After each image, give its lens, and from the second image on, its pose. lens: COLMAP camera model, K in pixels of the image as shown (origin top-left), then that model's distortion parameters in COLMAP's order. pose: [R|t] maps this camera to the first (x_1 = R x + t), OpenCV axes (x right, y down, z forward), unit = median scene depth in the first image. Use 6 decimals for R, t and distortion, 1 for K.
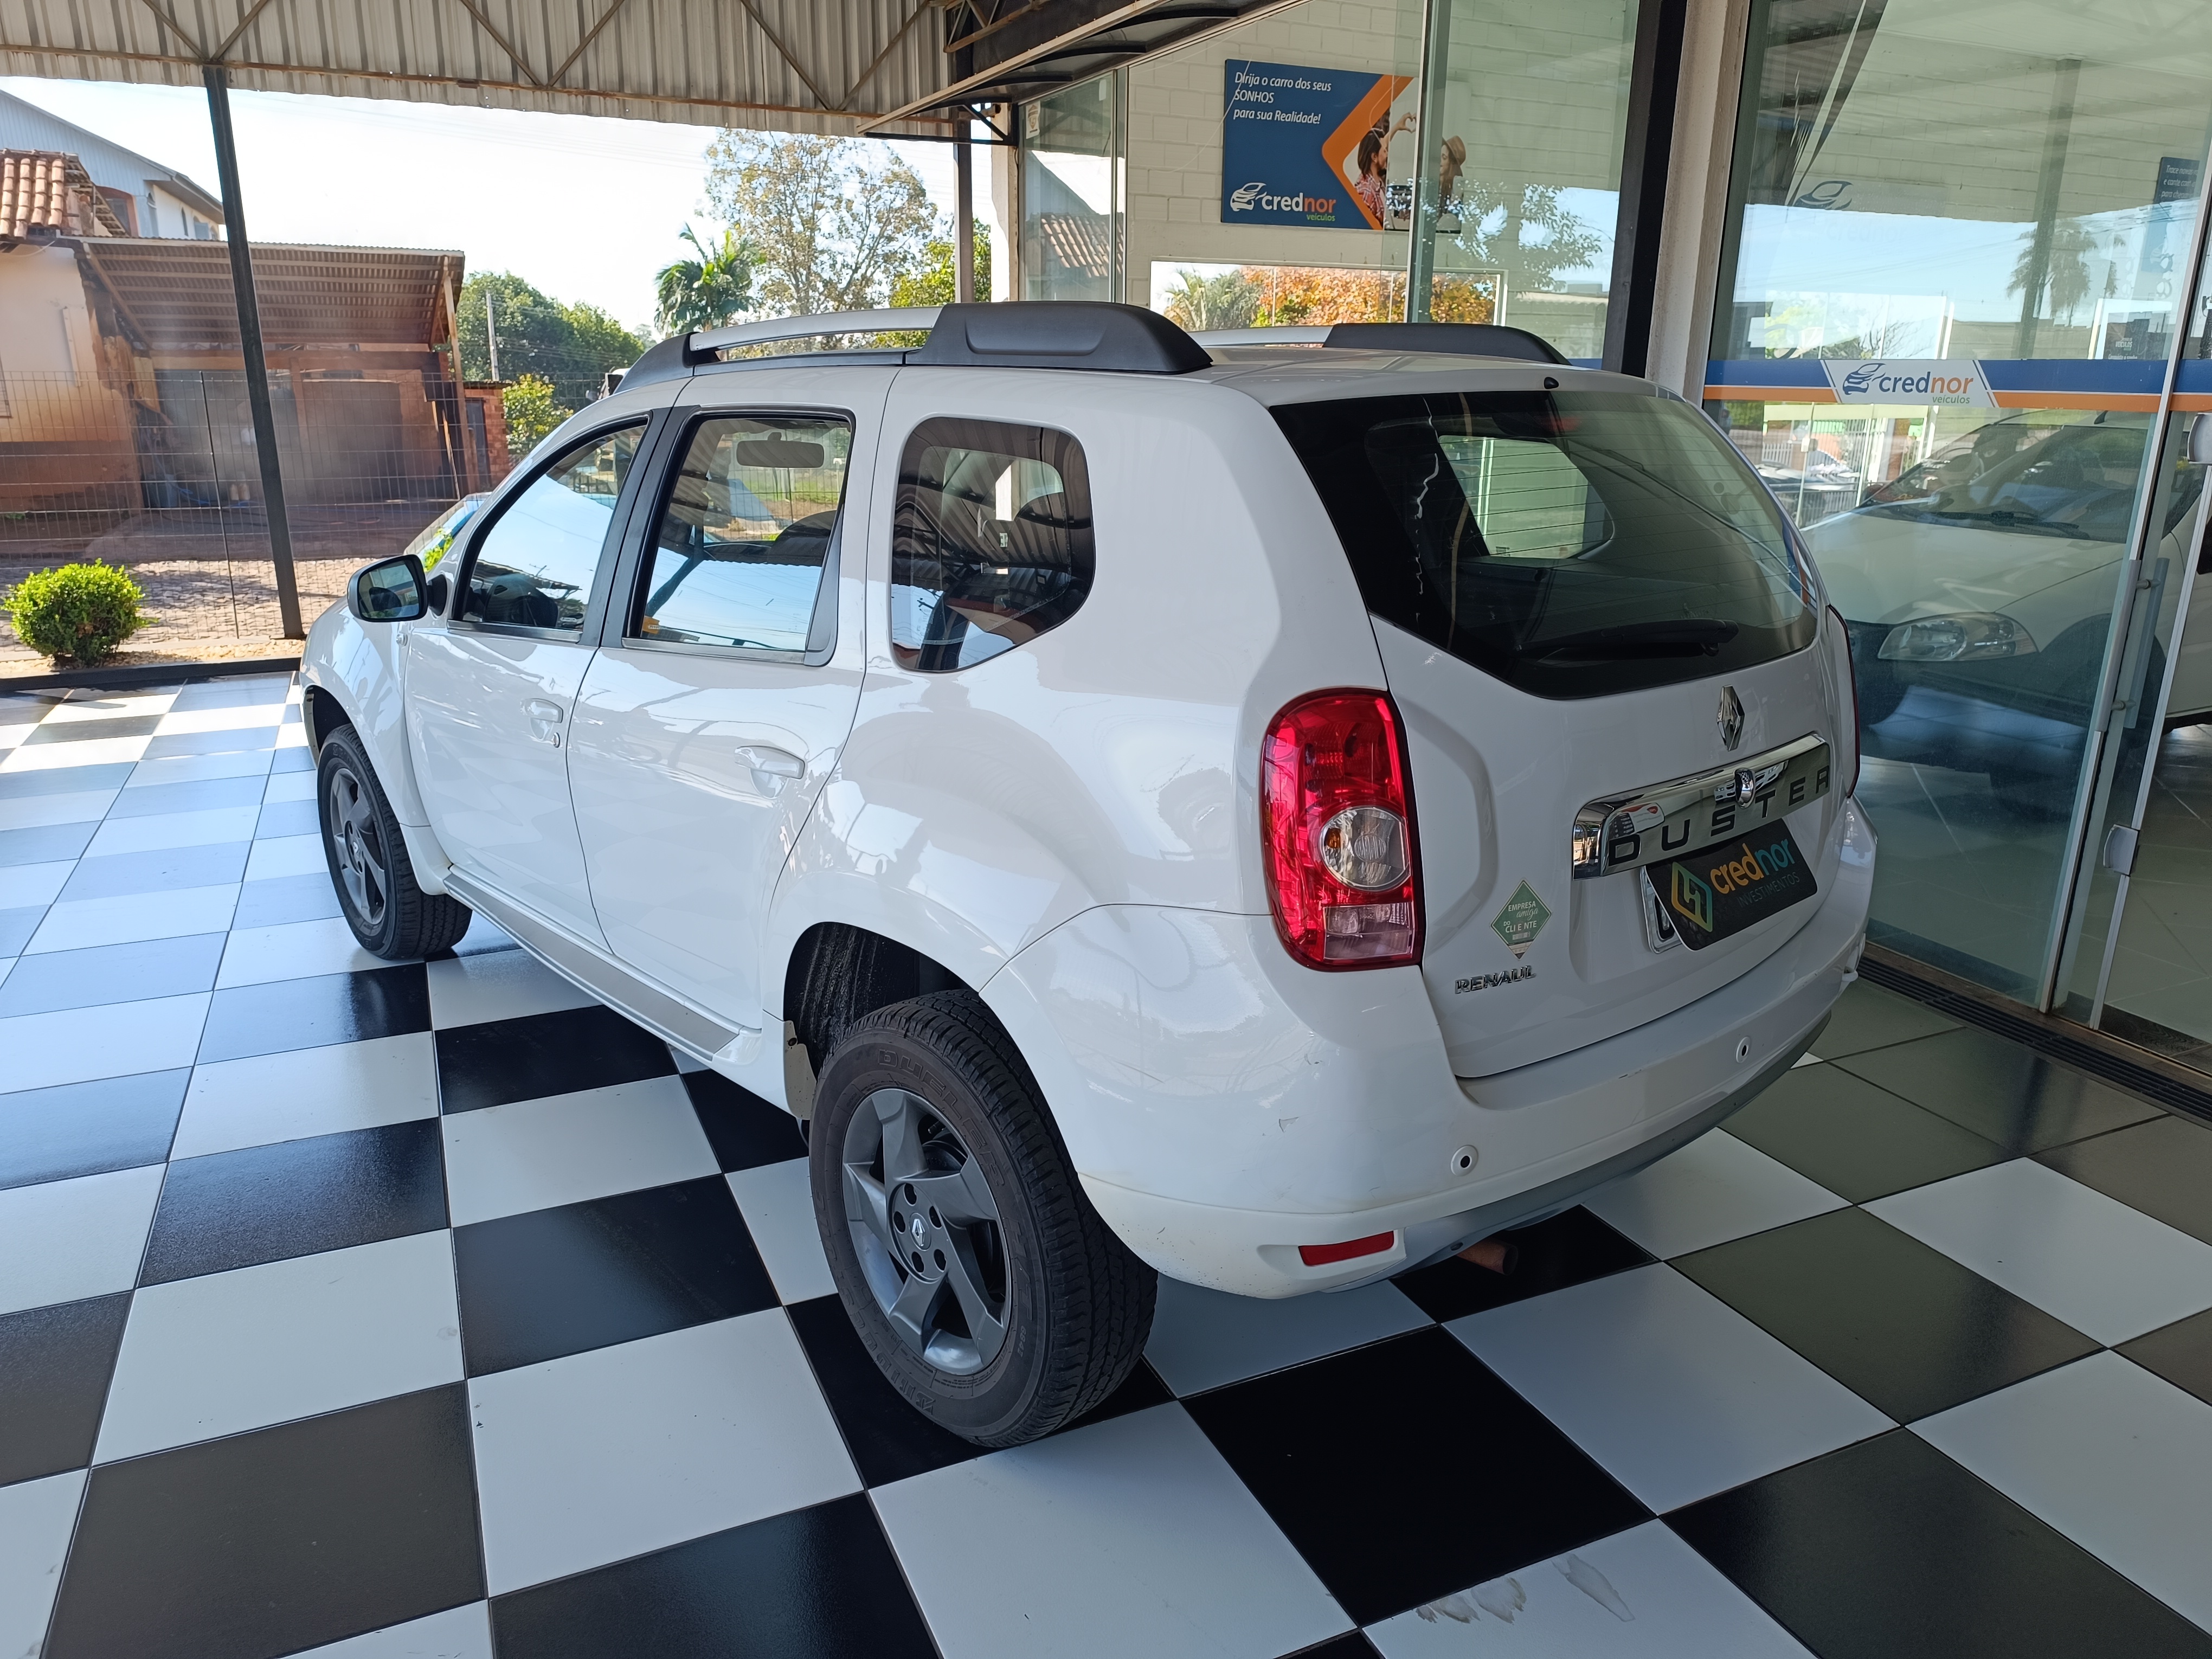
lens RADIAL K [[1513.6, 0, 1098.5], [0, 1513.6, 830.2], [0, 0, 1]] dist [0.032710, -0.028895]
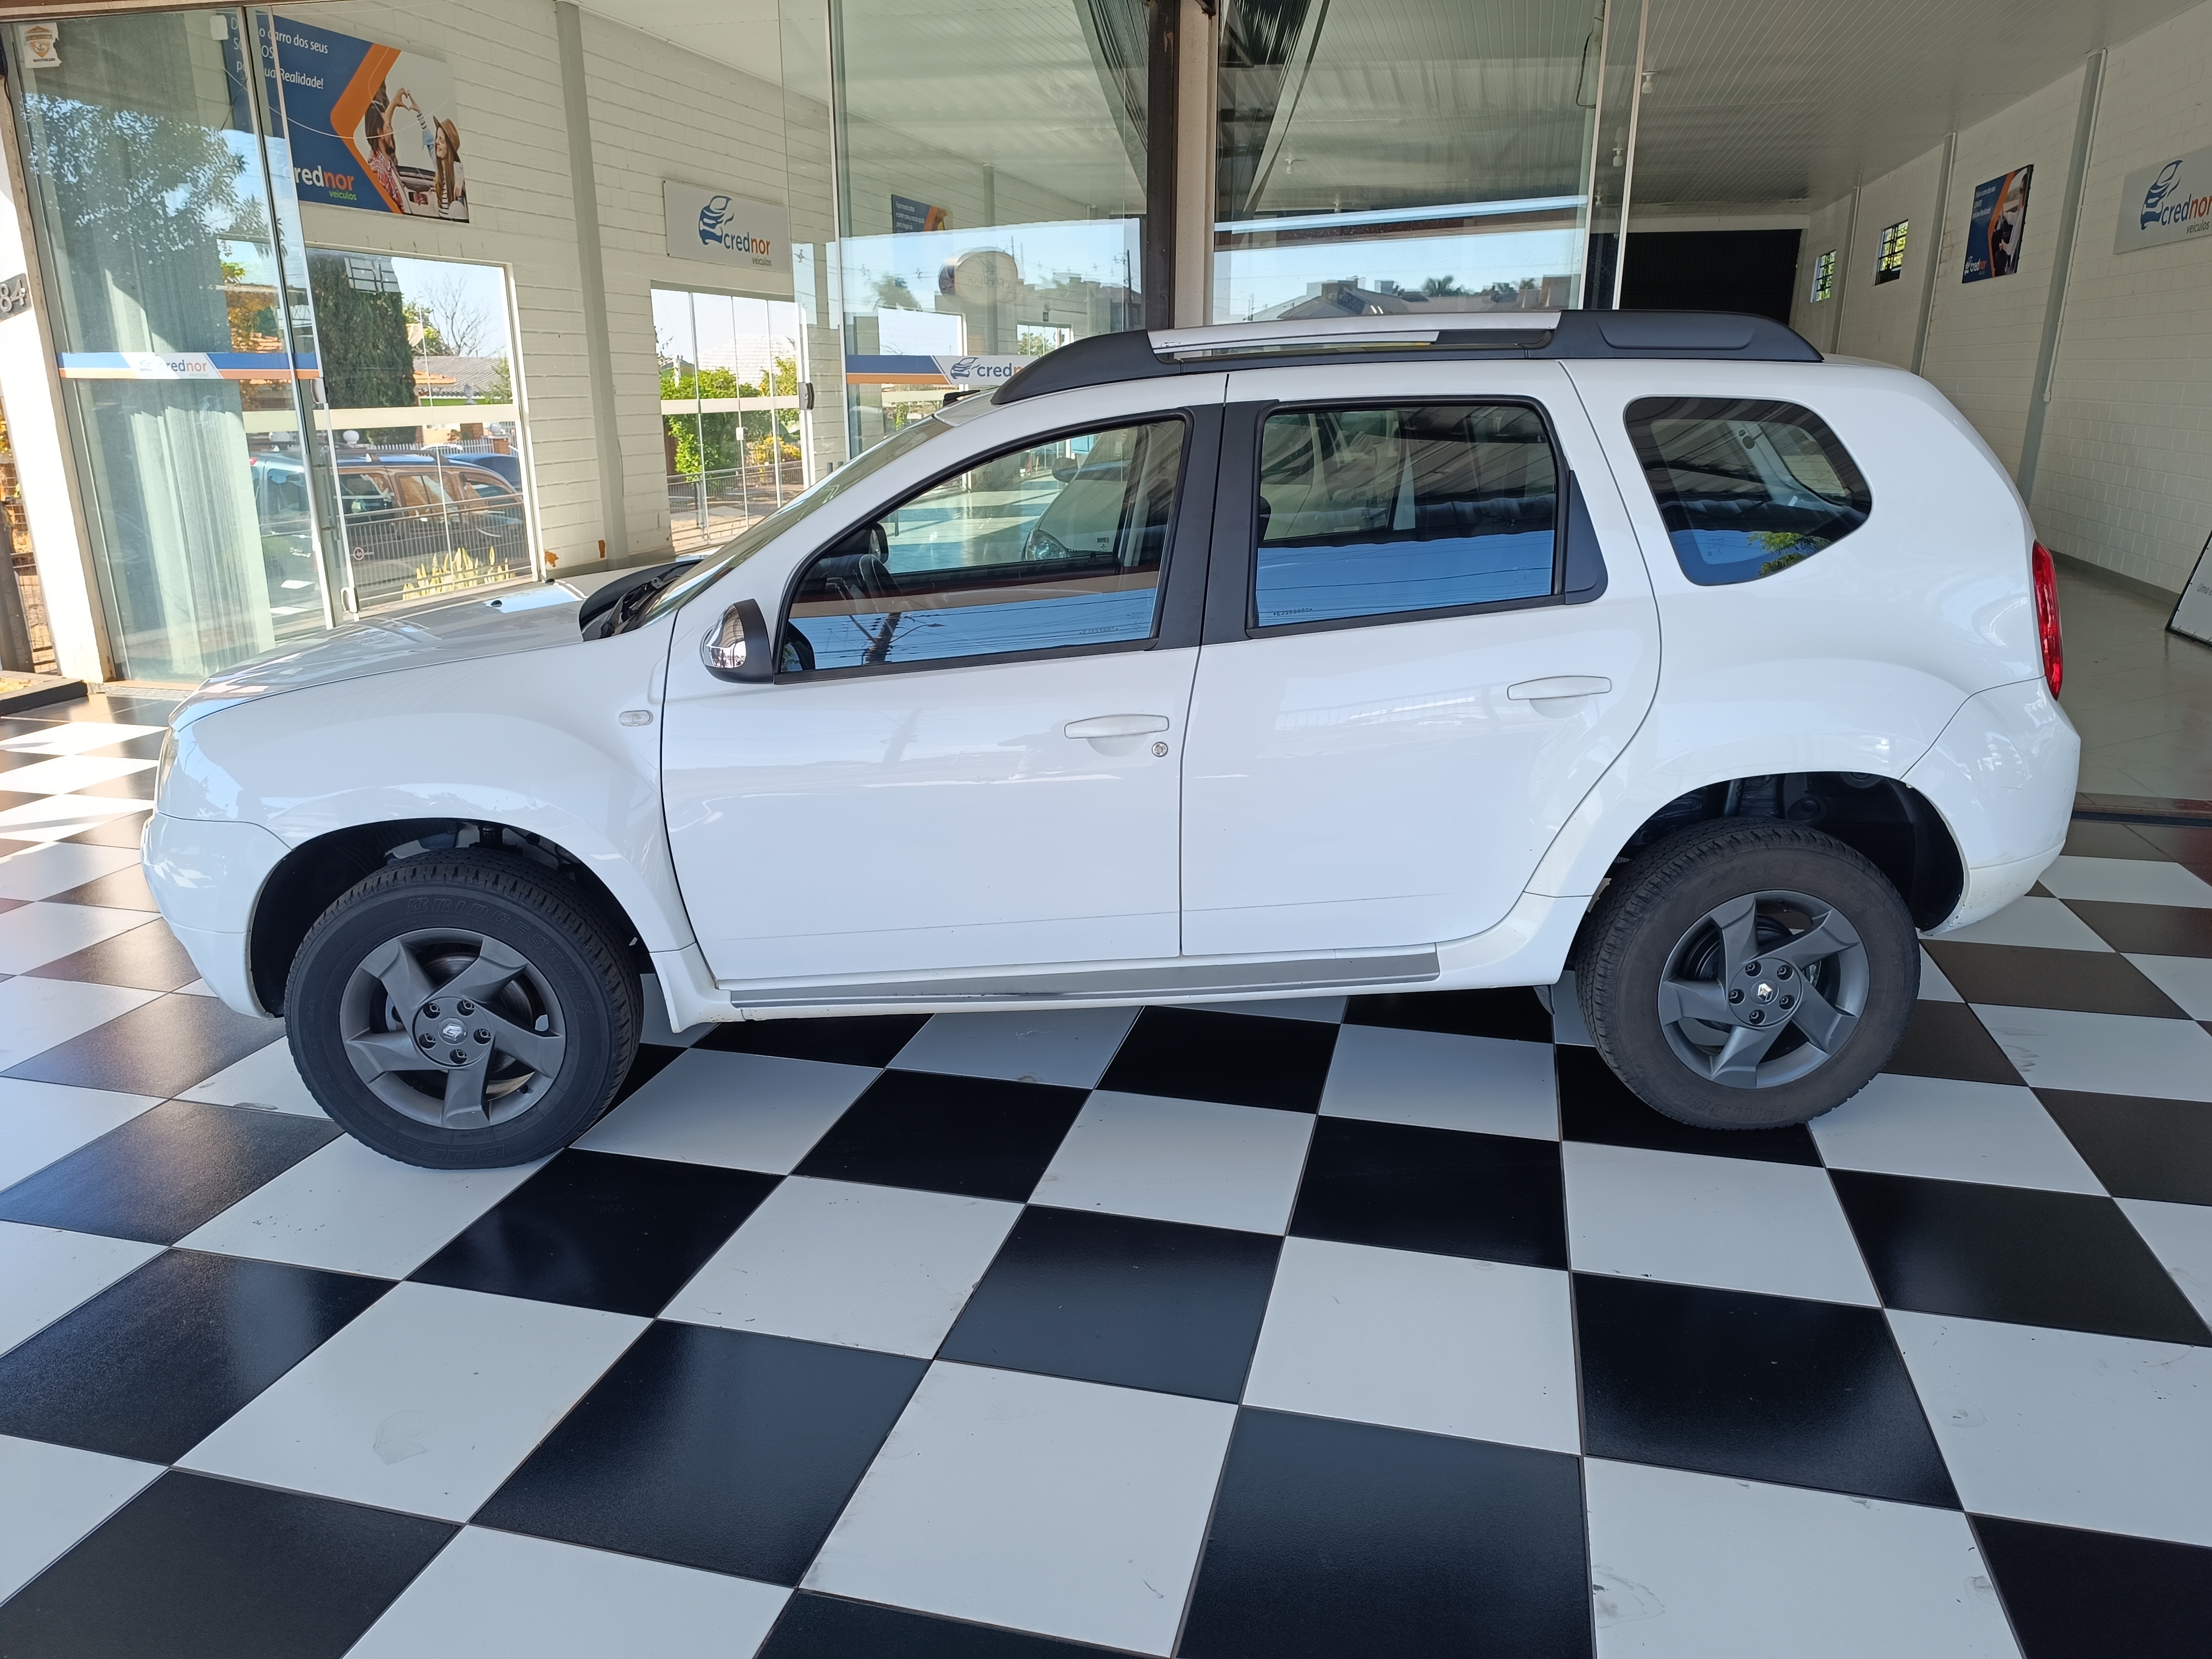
lens RADIAL K [[1513.6, 0, 1100.0], [0, 1513.6, 831.9], [0, 0, 1]] dist [0.032710, -0.028895]
pose [[0.633715, -0.229412, 0.738766, -0.320565], [0.227211, 0.968090, 0.105723, -0.034137], [-0.739446, 0.100857, 0.665618, 0.111879]]
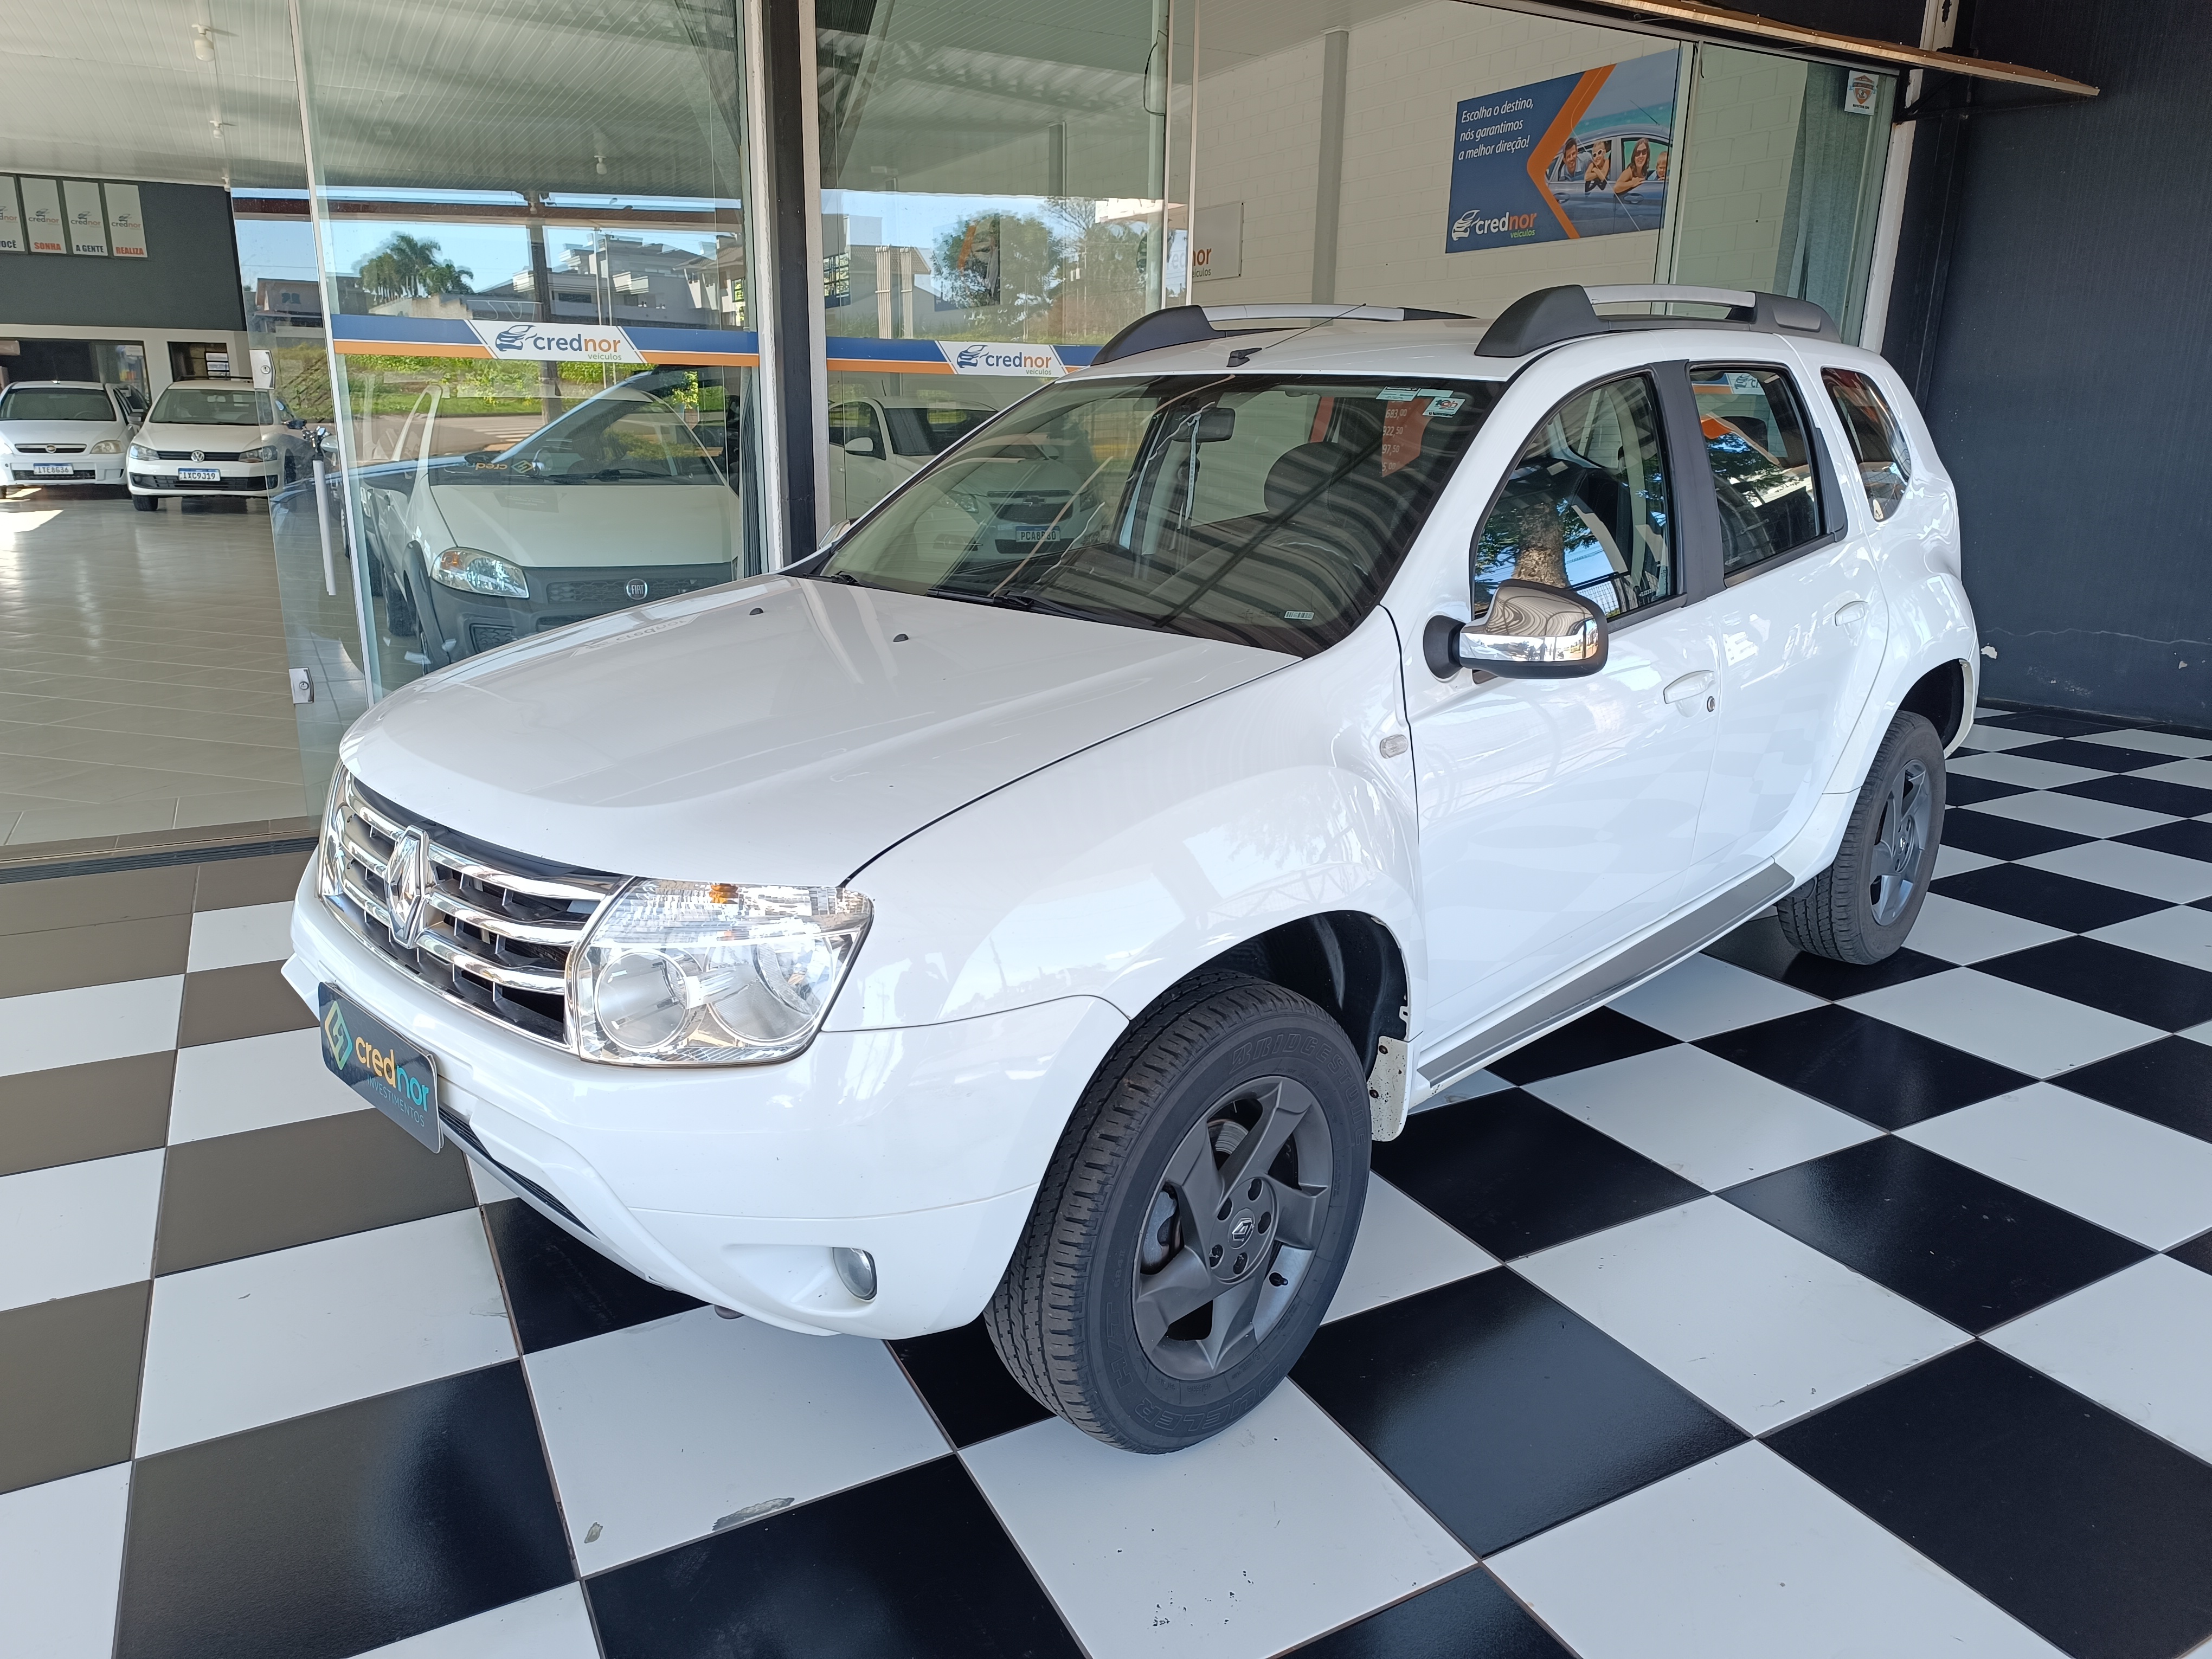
lens RADIAL K [[1513.6, 0, 1101.5], [0, 1513.6, 817.0], [0, 0, 1]] dist [0.032710, -0.028895]
pose [[-0.063272, -0.269966, 0.960789, -0.378153], [0.274087, 0.920999, 0.276835, -0.116026], [-0.959621, 0.280855, 0.015721, 0.438657]]
